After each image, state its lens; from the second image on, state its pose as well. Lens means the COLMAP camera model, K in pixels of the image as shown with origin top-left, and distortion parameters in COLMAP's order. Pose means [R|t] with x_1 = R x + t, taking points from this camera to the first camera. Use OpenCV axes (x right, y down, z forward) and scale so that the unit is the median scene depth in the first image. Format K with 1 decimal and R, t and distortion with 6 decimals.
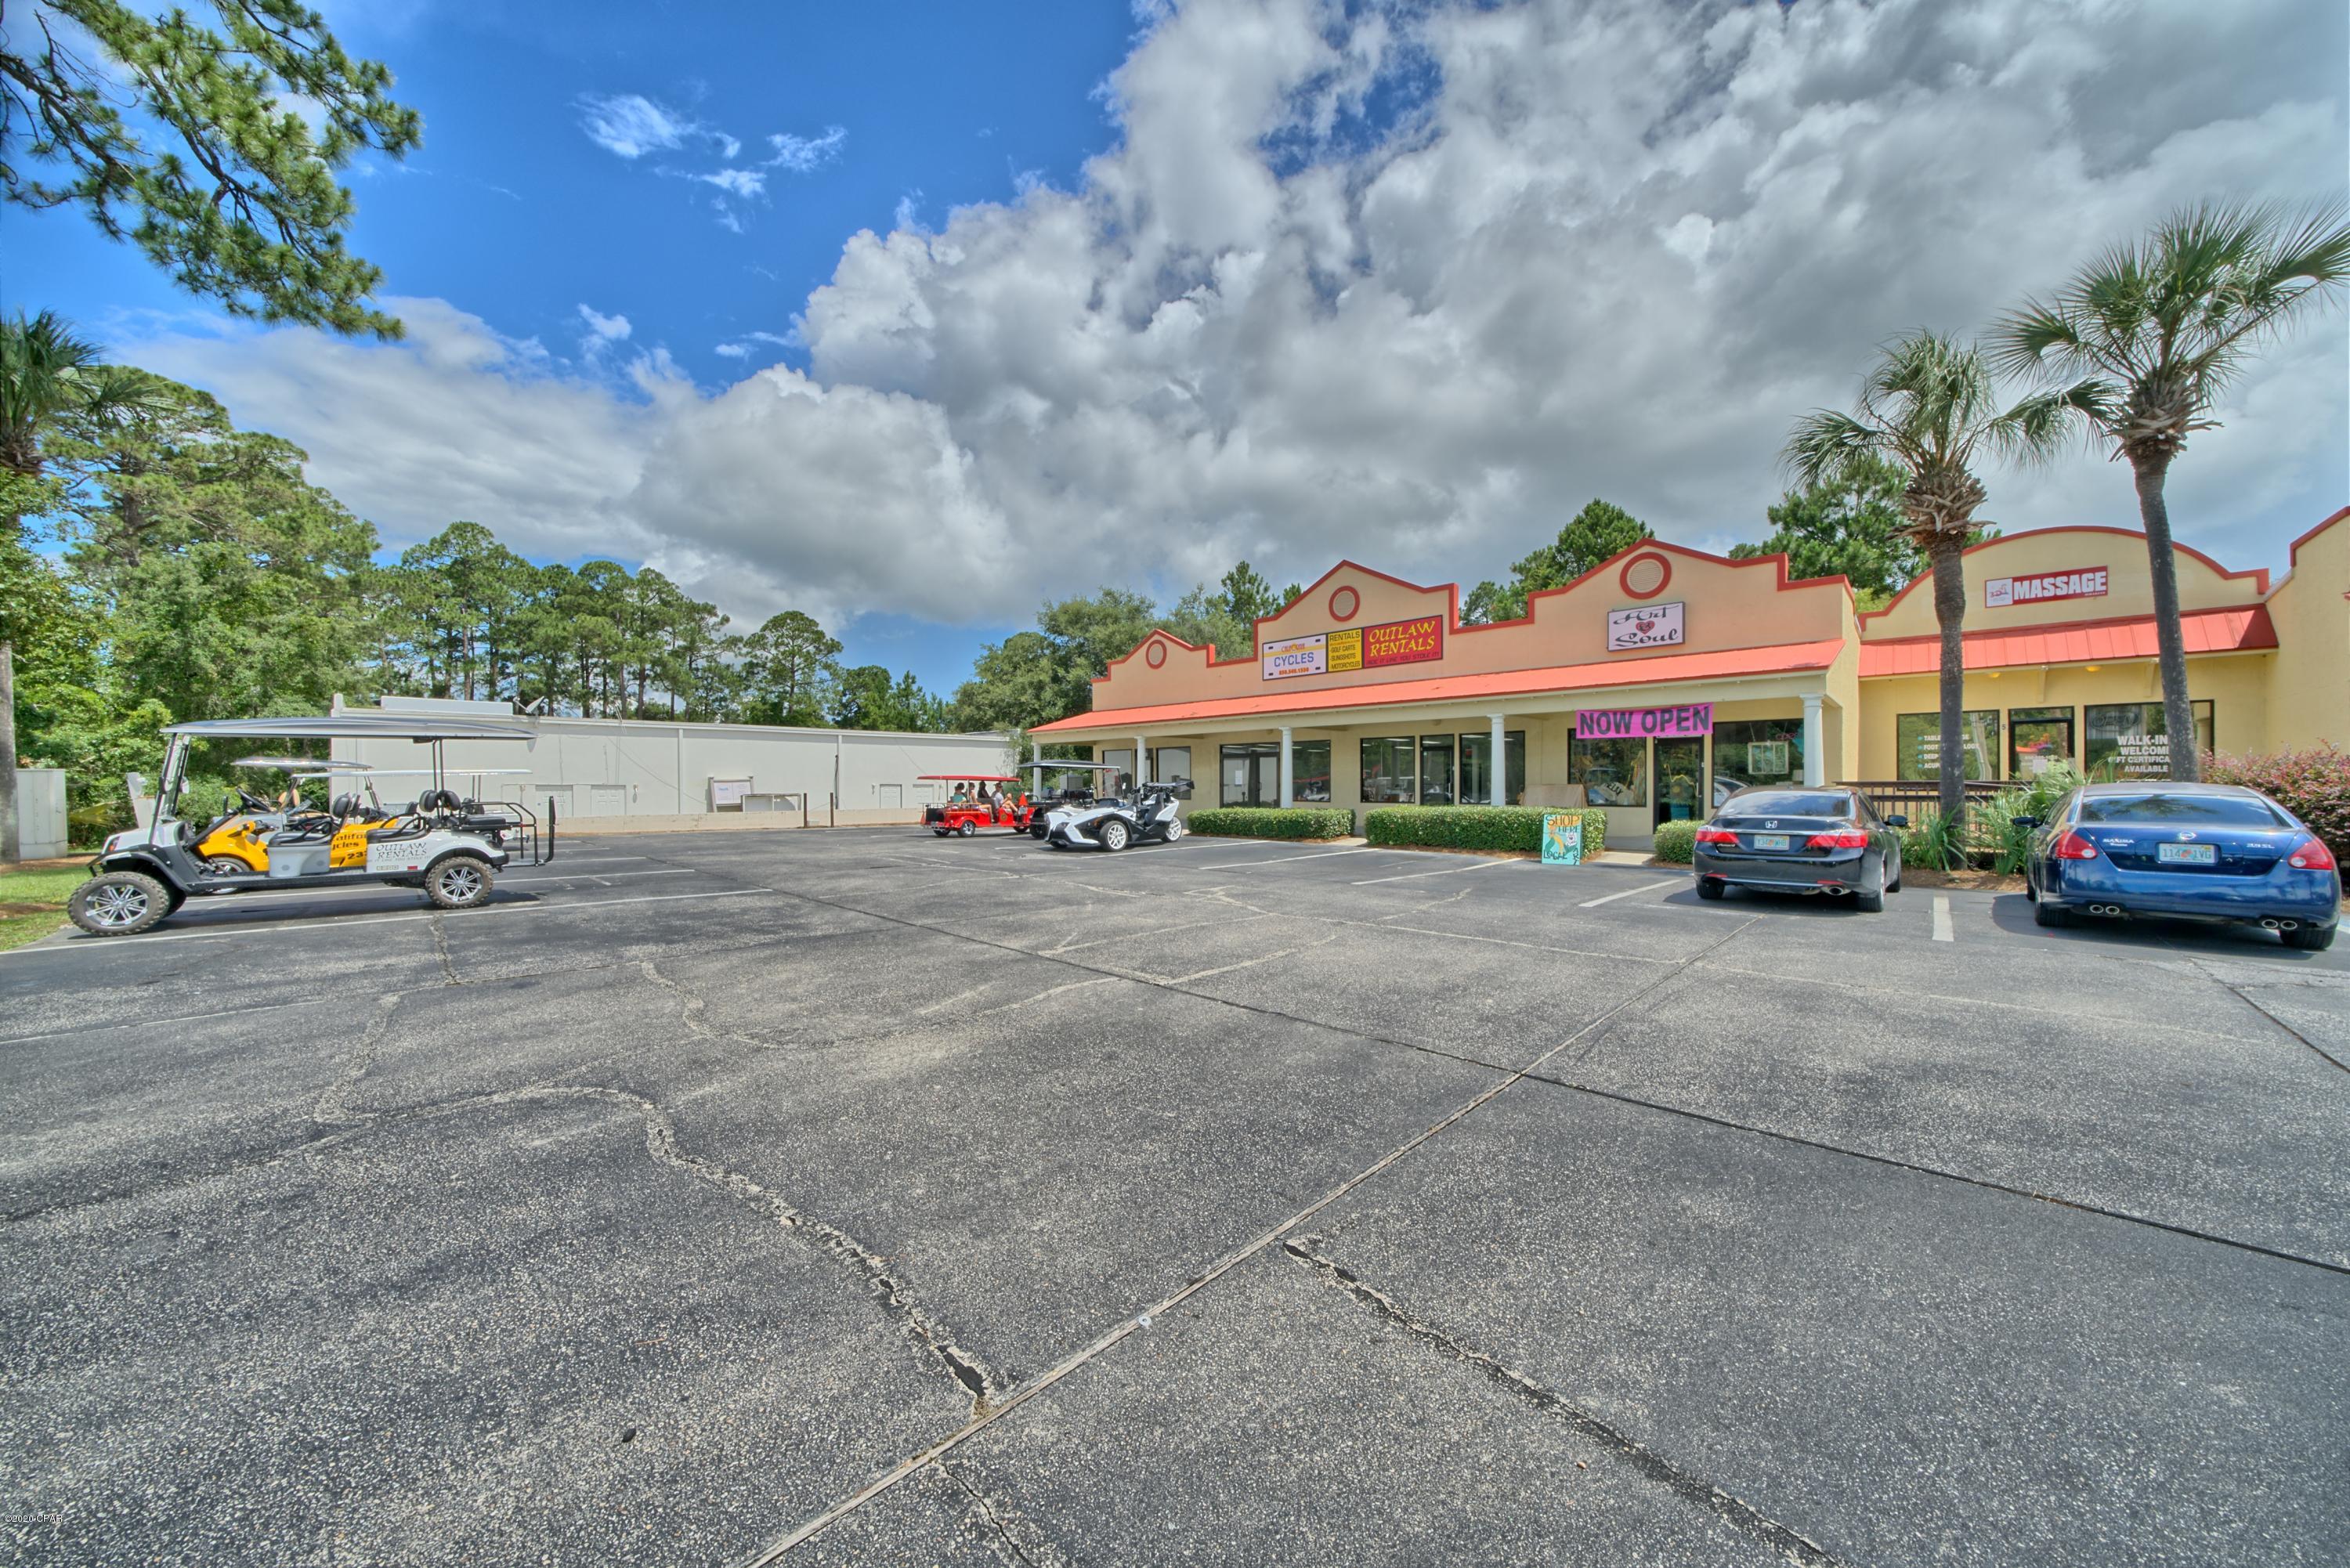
lens RADIAL K [[808.0, 0, 1166.7], [0, 808.0, 788.1], [0, 0, 1]] dist [-0.032470, 0.004804]
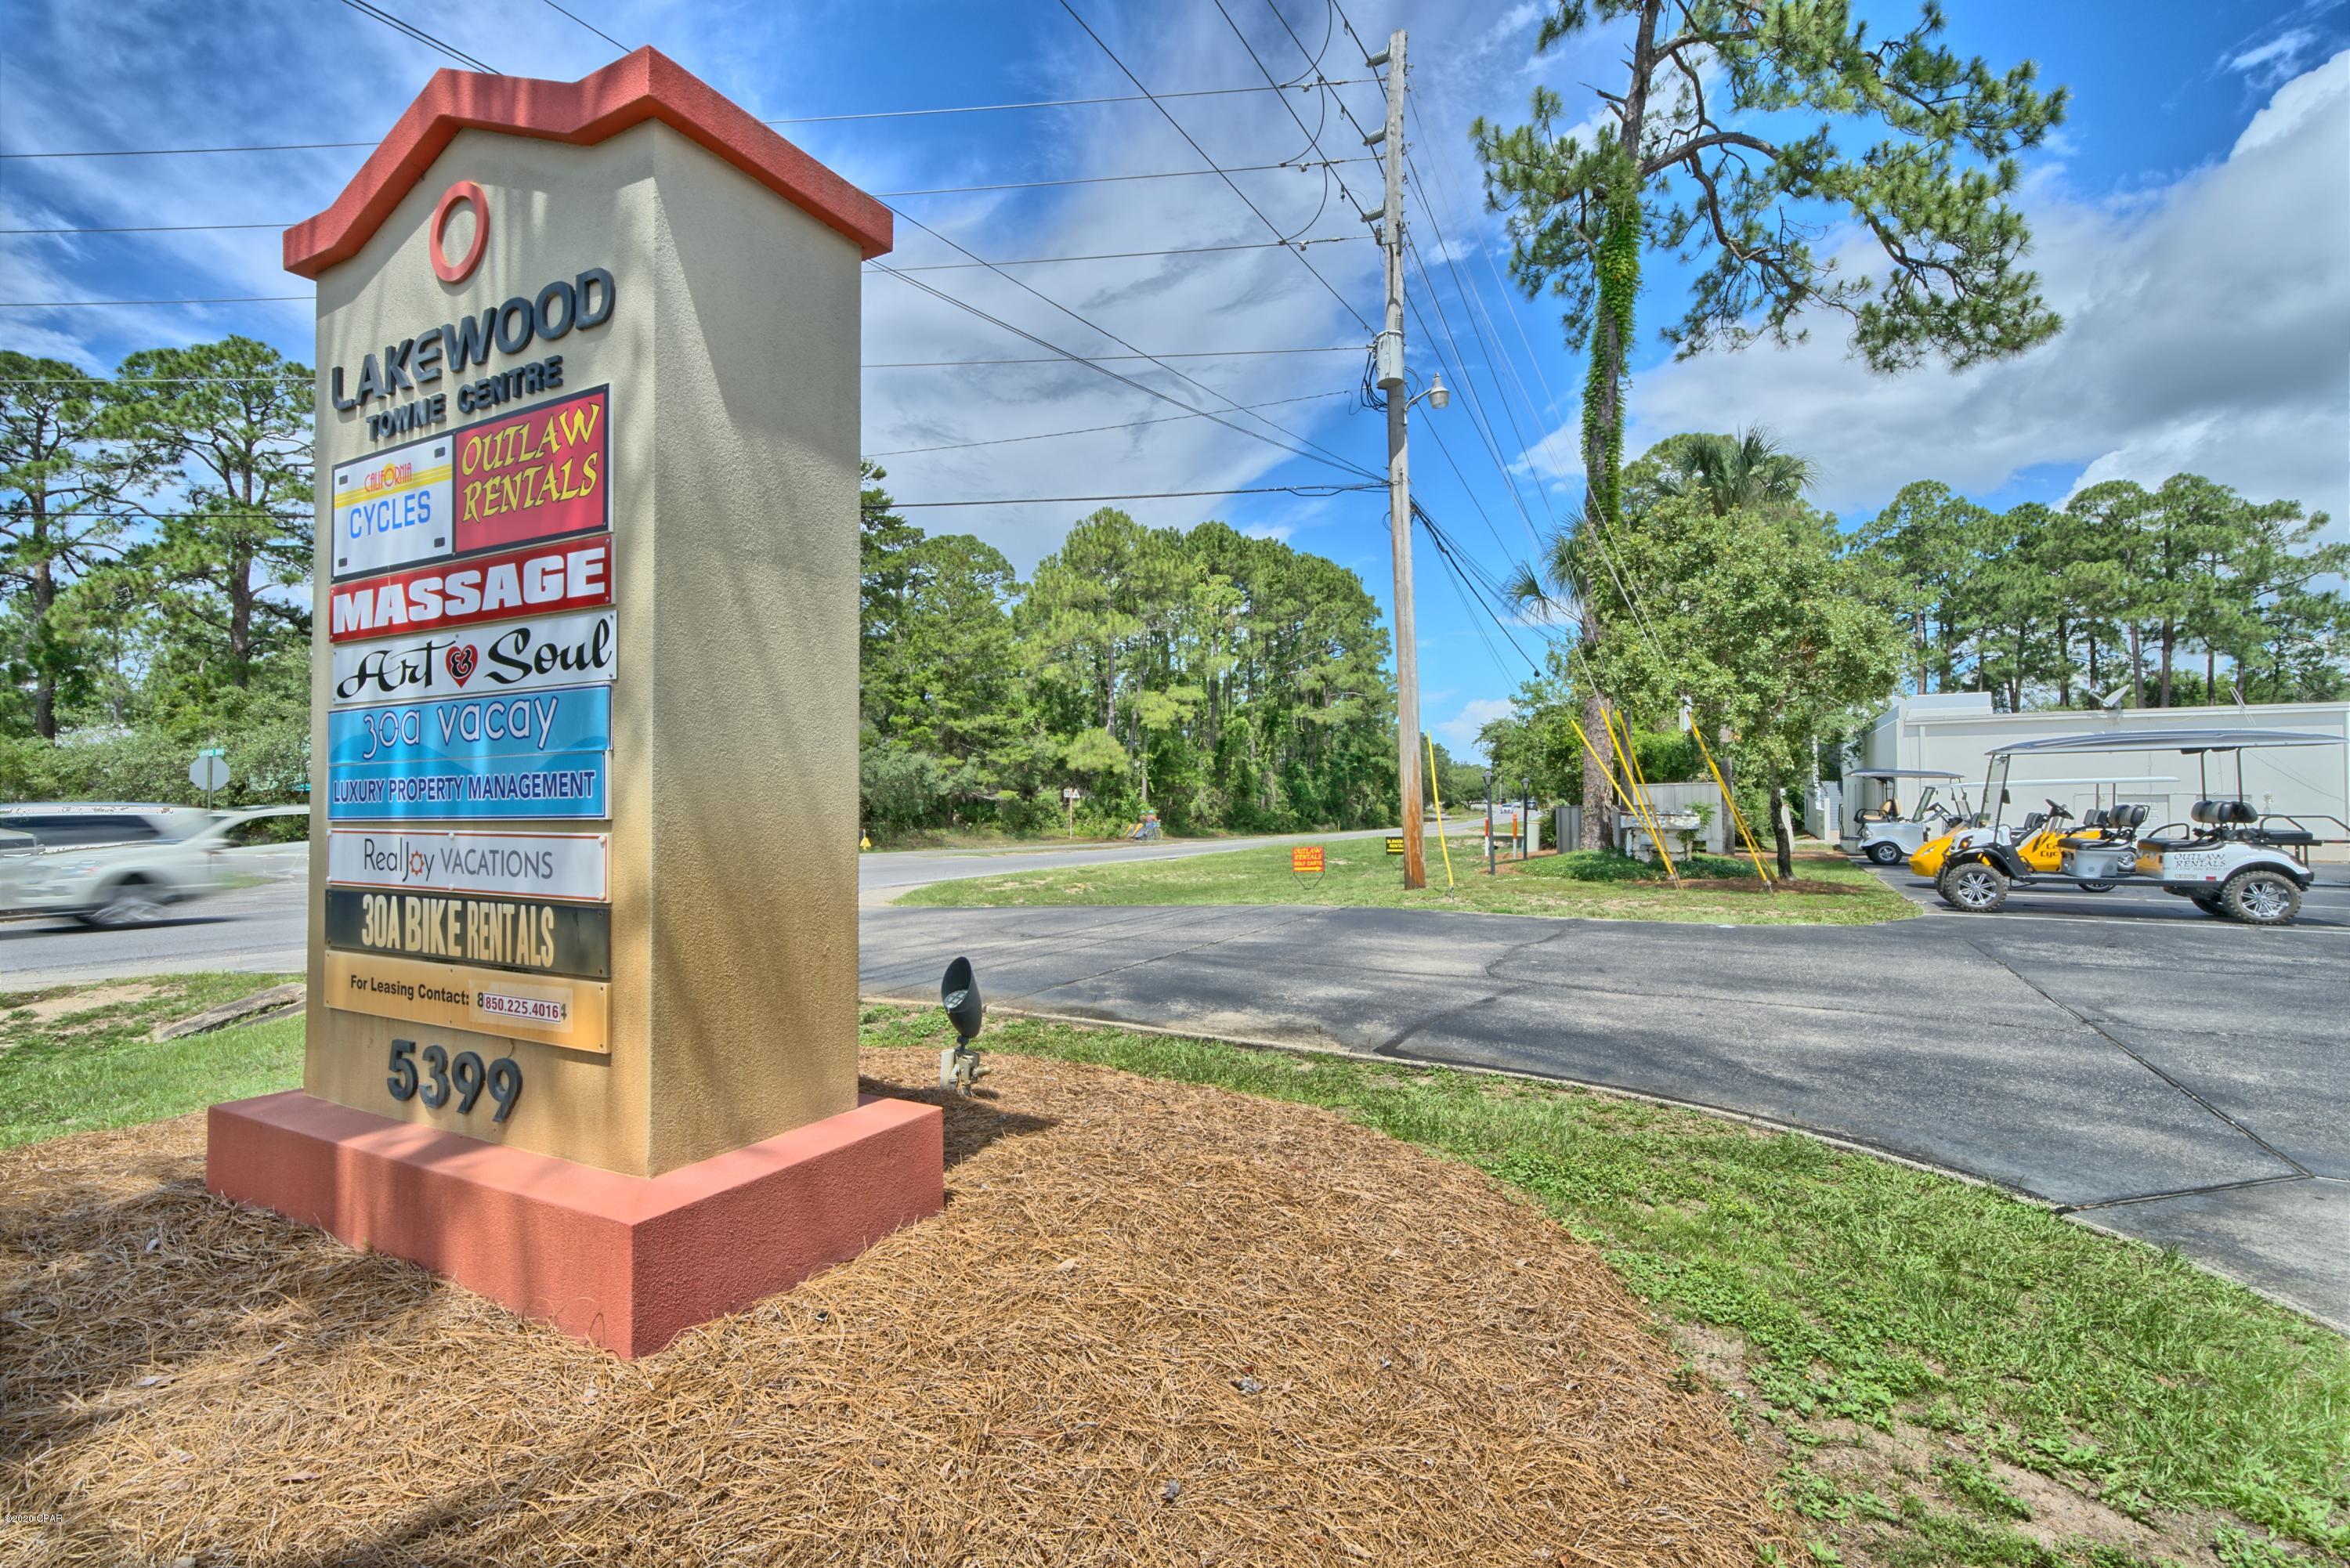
lens RADIAL K [[1081.2, 0, 1174.0], [0, 1081.2, 787.1], [0, 0, 1]] dist [0.014027, 0.000135]
pose [[0.278088, -0.008267, -0.960520, 0.006707], [-0.002247, 0.999955, -0.009257, 0.000240], [0.960553, 0.004732, 0.278056, -0.200406]]
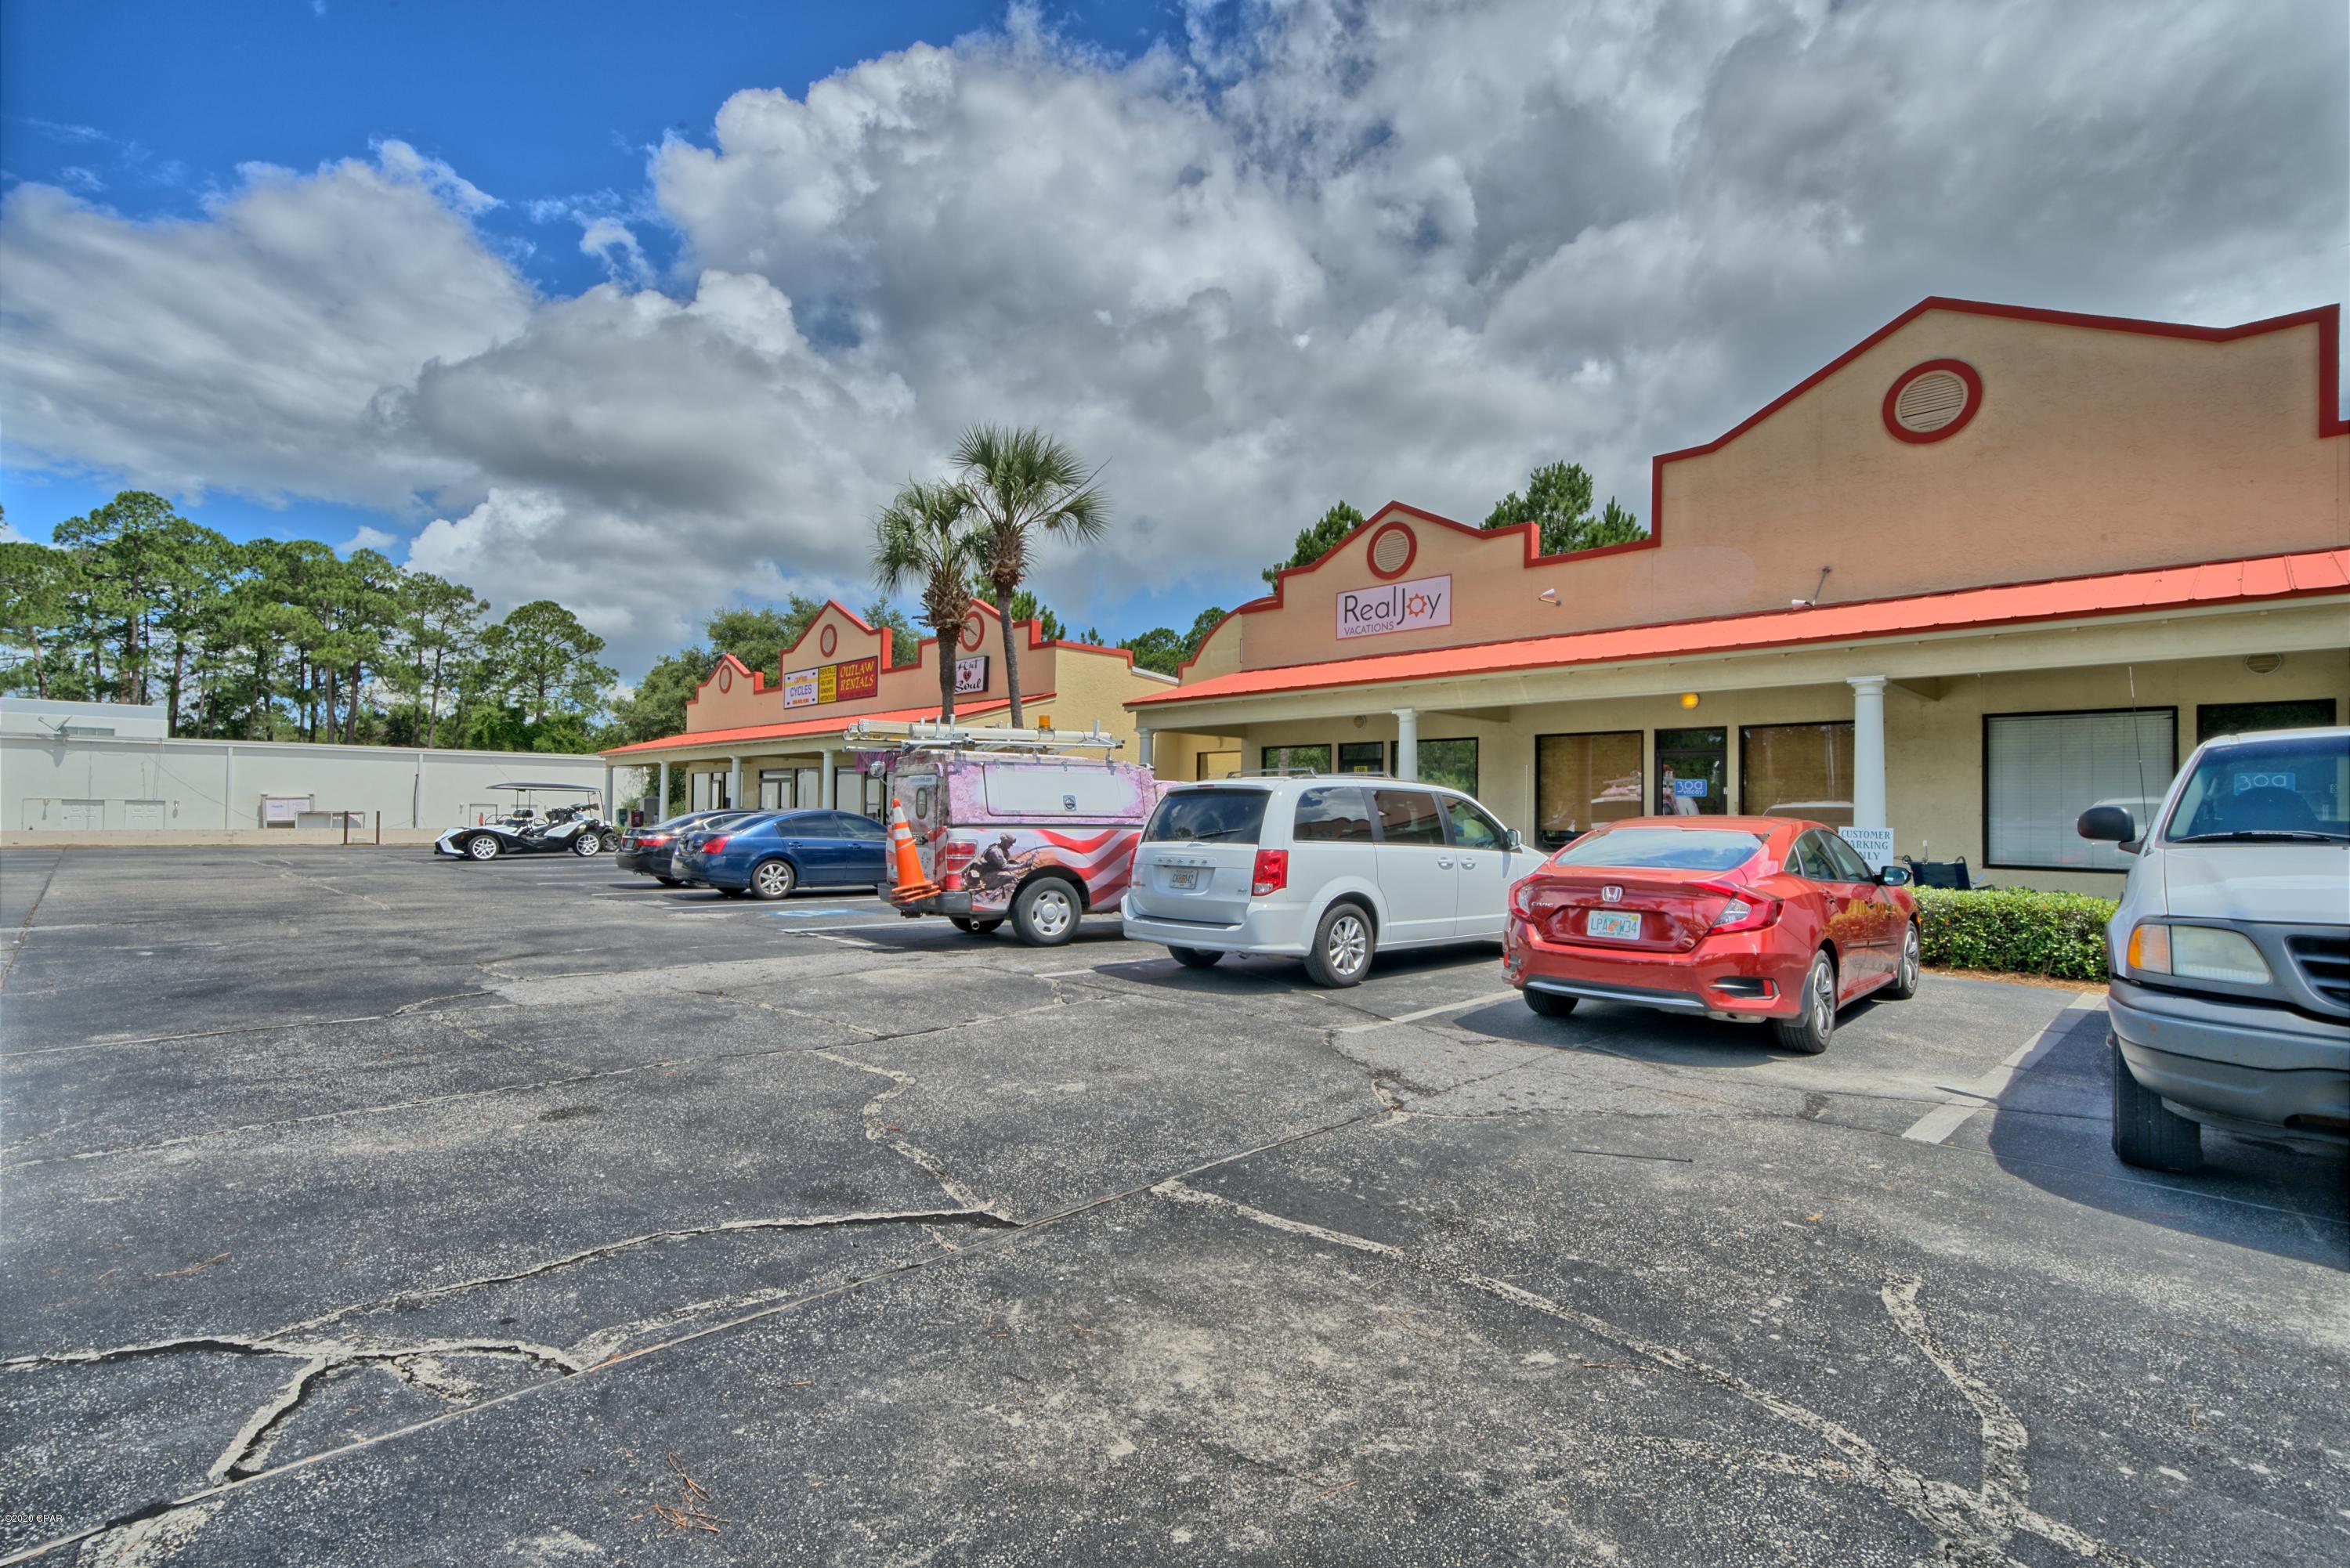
lens RADIAL K [[1067.9, 0, 1175.0], [0, 1067.9, 784.0], [0, 0, 1]] dist [0.000957, 0.000996]
pose [[0.999899, 0.013868, -0.003146, 0.581478], [-0.013962, 0.999390, -0.032017, 0.000710], [0.002700, 0.032058, 0.999482, -0.350478]]
